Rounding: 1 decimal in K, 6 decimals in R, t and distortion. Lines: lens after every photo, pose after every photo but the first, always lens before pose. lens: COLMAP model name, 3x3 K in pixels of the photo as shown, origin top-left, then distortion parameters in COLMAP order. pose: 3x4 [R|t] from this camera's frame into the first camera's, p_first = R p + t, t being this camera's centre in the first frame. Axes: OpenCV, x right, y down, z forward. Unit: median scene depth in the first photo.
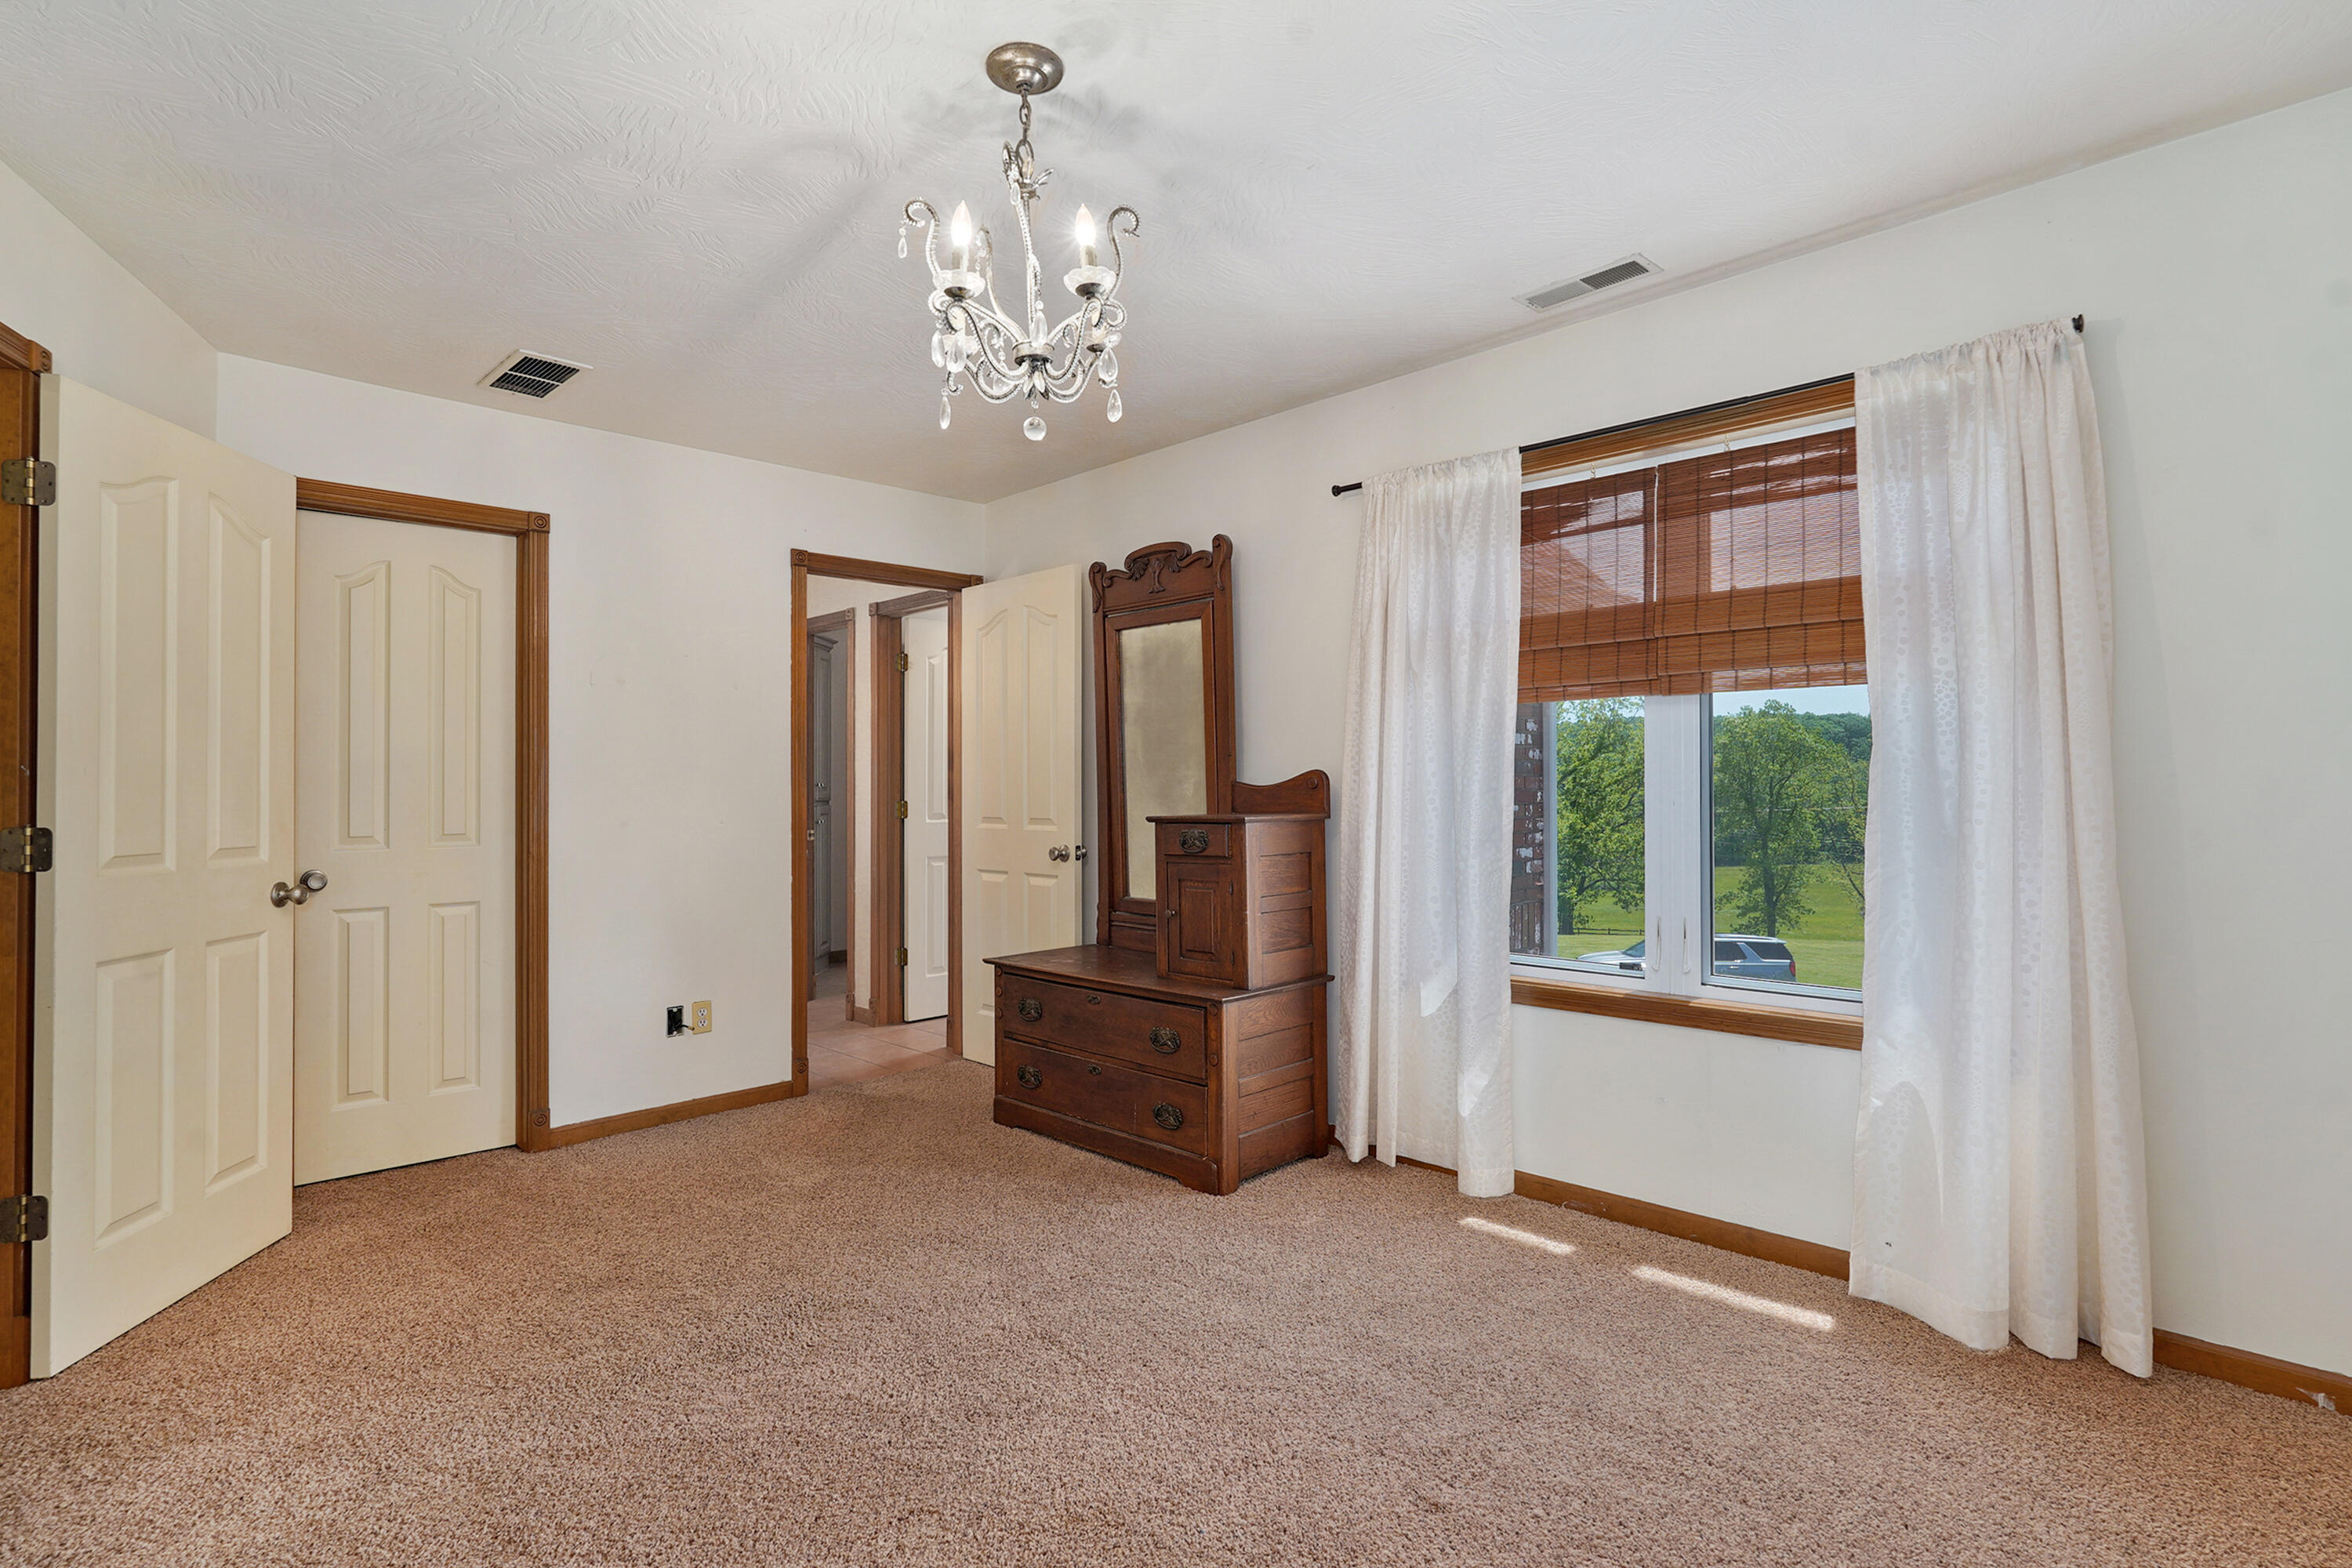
lens RADIAL K [[1140.2, 0, 1176.0], [0, 1140.2, 784.0], [0, 0, 1]] dist [-0.000351, -0.000012]
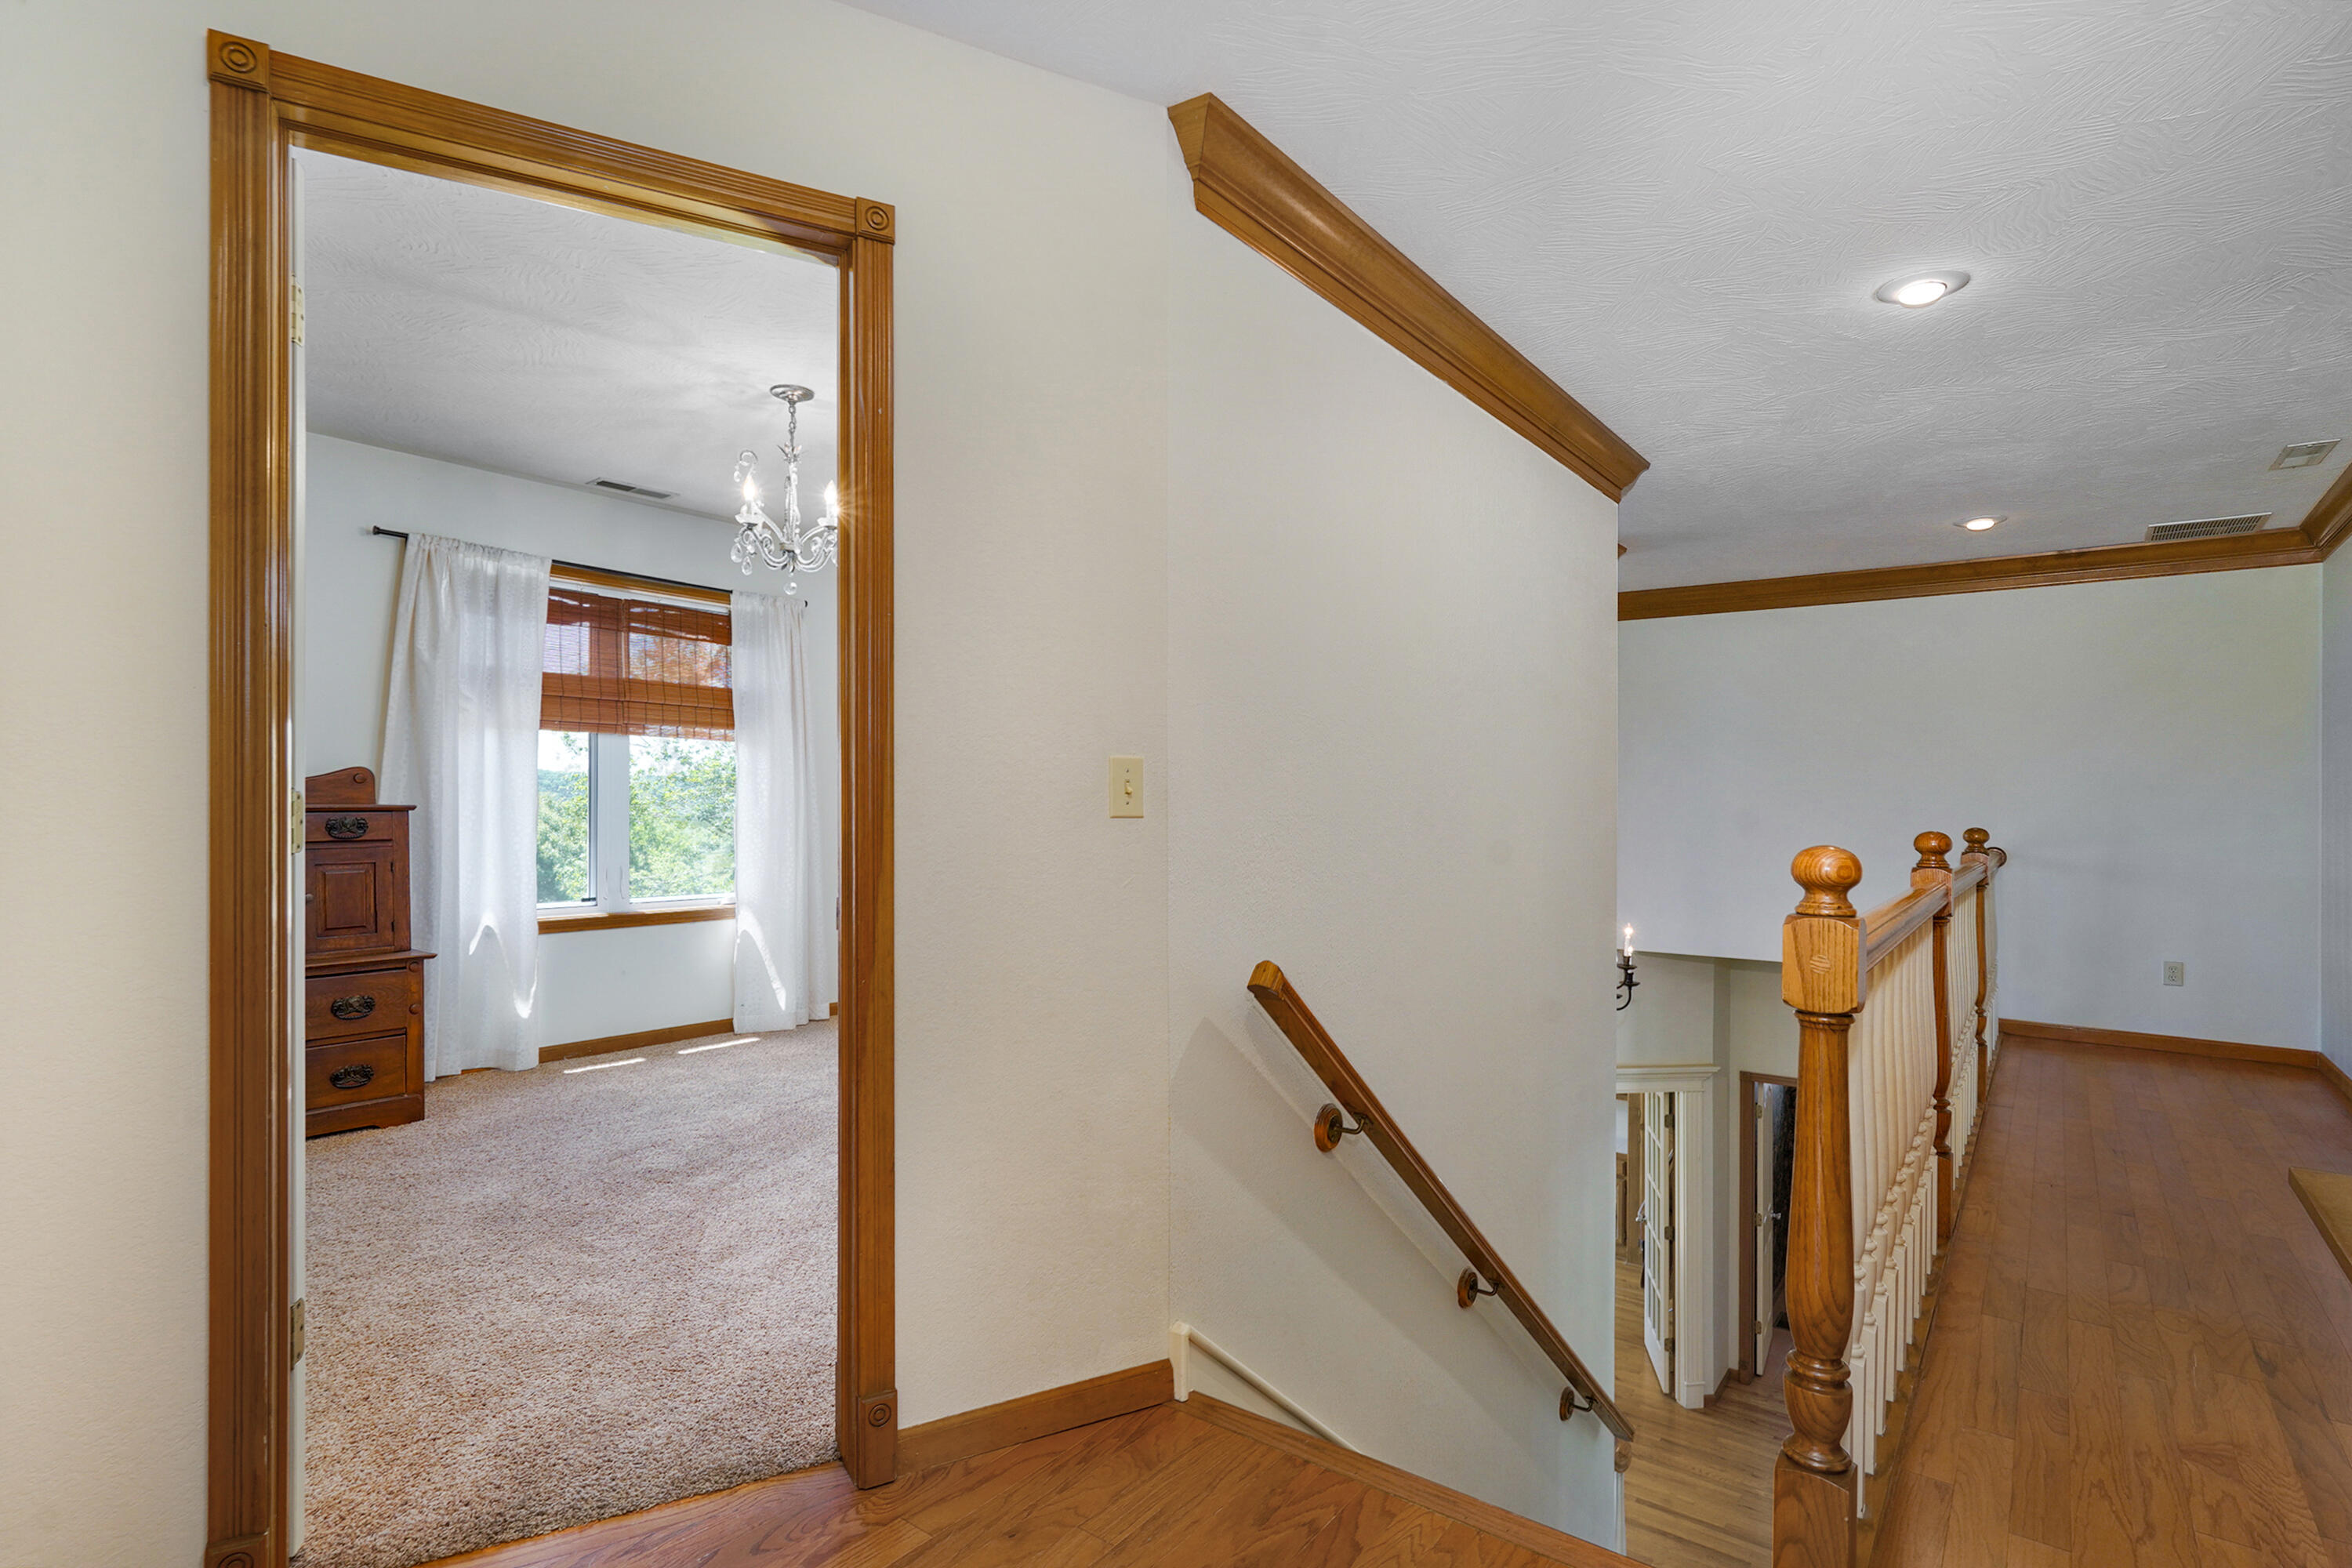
lens RADIAL K [[1173.1, 0, 1185.8], [0, 1173.1, 816.1], [0, 0, 1]] dist [-0.000698, -0.000206]
pose [[-0.106835, 0.001221, 0.994276, -1.318323], [-0.007335, 0.999971, -0.002016, 0.037422], [-0.994250, -0.007508, -0.106823, 0.341513]]
